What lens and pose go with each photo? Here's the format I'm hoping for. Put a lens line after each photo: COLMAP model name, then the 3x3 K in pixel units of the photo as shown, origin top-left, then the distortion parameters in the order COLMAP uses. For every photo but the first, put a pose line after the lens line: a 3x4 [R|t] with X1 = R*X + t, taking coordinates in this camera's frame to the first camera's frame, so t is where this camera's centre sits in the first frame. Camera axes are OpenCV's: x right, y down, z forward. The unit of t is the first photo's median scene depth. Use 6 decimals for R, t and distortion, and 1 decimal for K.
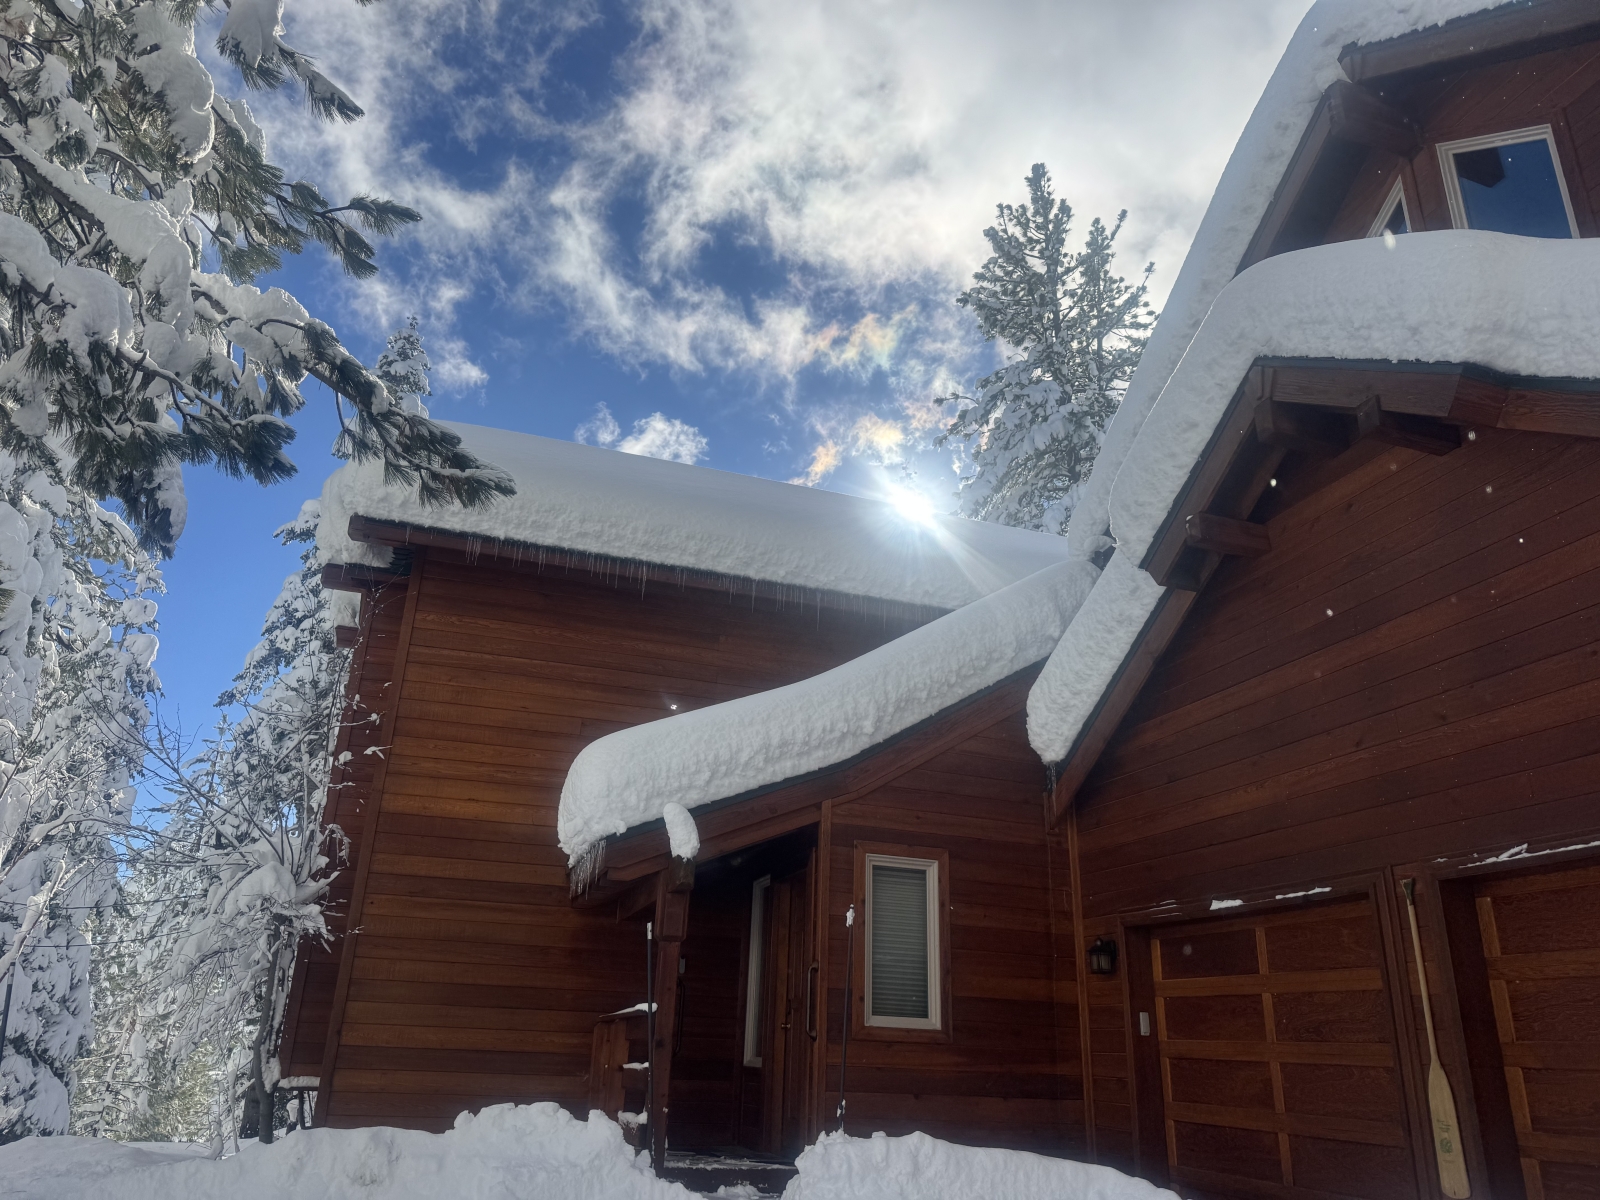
lens RADIAL K [[1296.7, 0, 707.0], [0, 1296.7, 598.9], [0, 0, 1]] dist [0.238518, -0.500711]
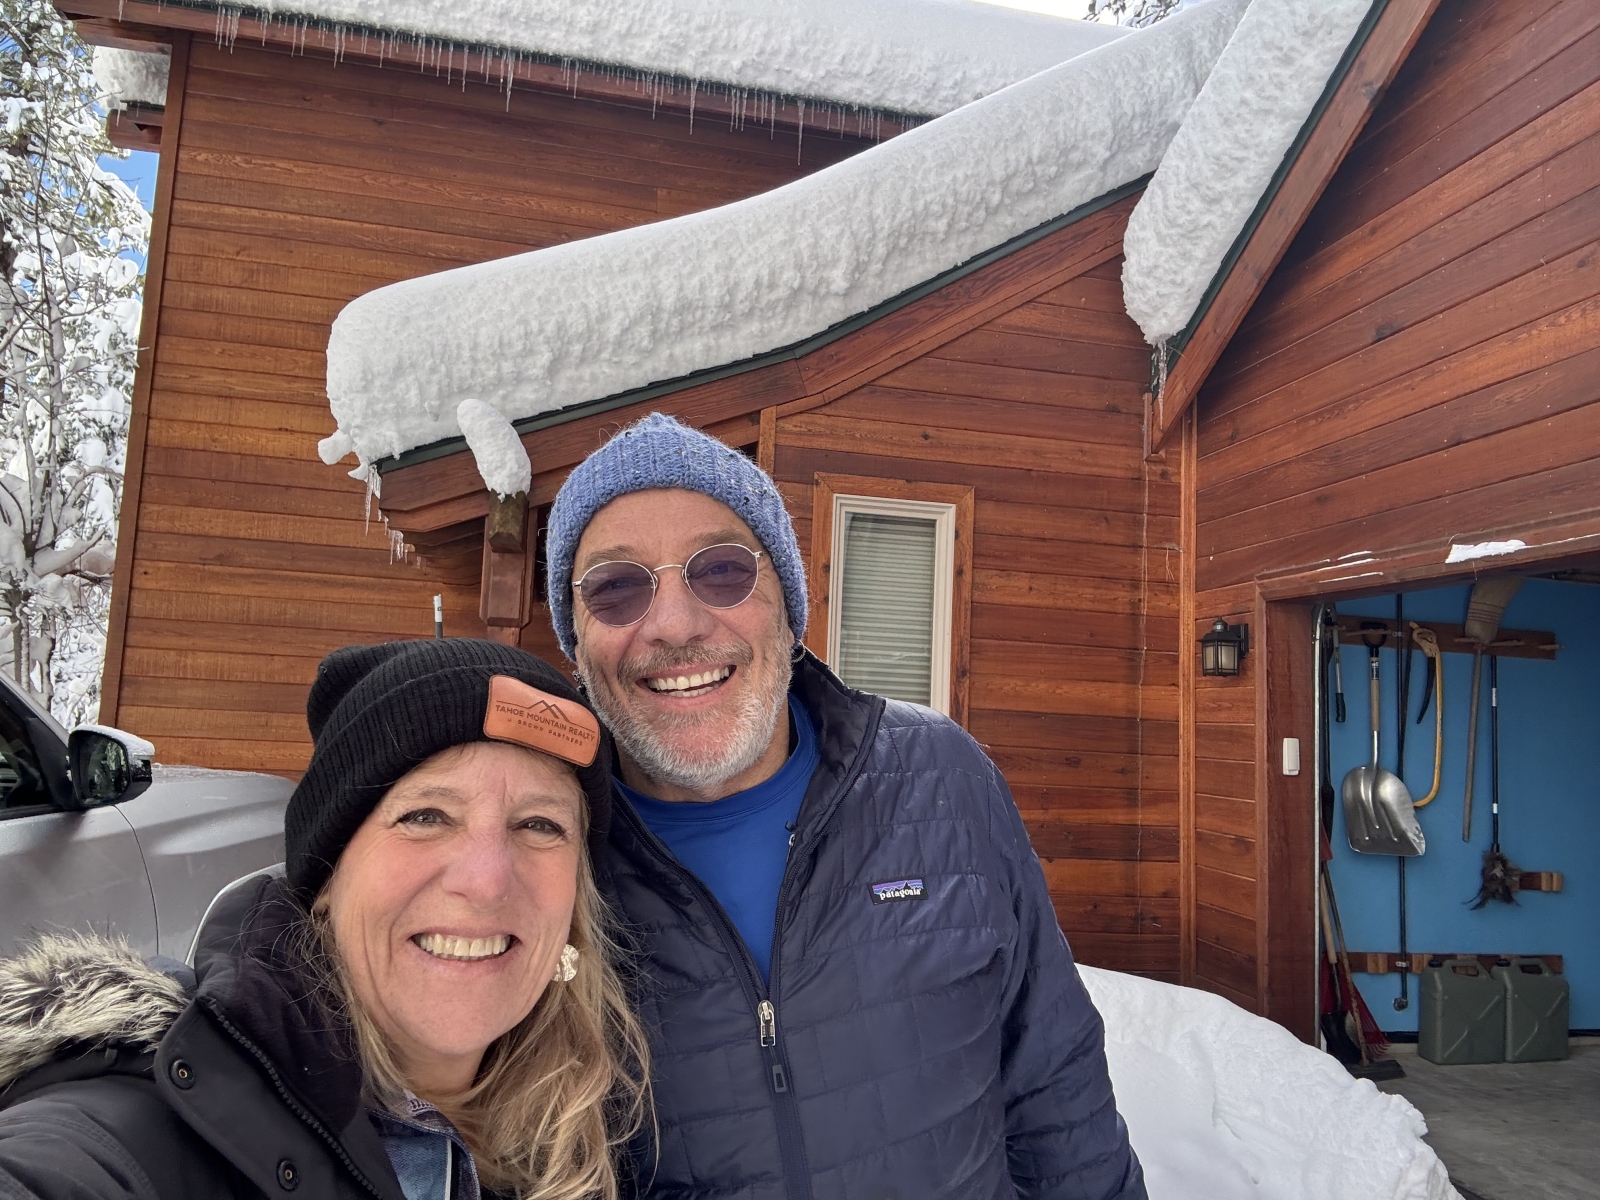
lens RADIAL K [[1056.3, 0, 741.9], [0, 1056.3, 603.5], [0, 0, 1]] dist [0.096780, -0.097706]
pose [[0.989443, -0.000459, -0.144924, 0.147903], [0.031397, 0.976925, 0.211263, 0.135942], [0.141483, -0.213583, 0.966626, 0.490684]]
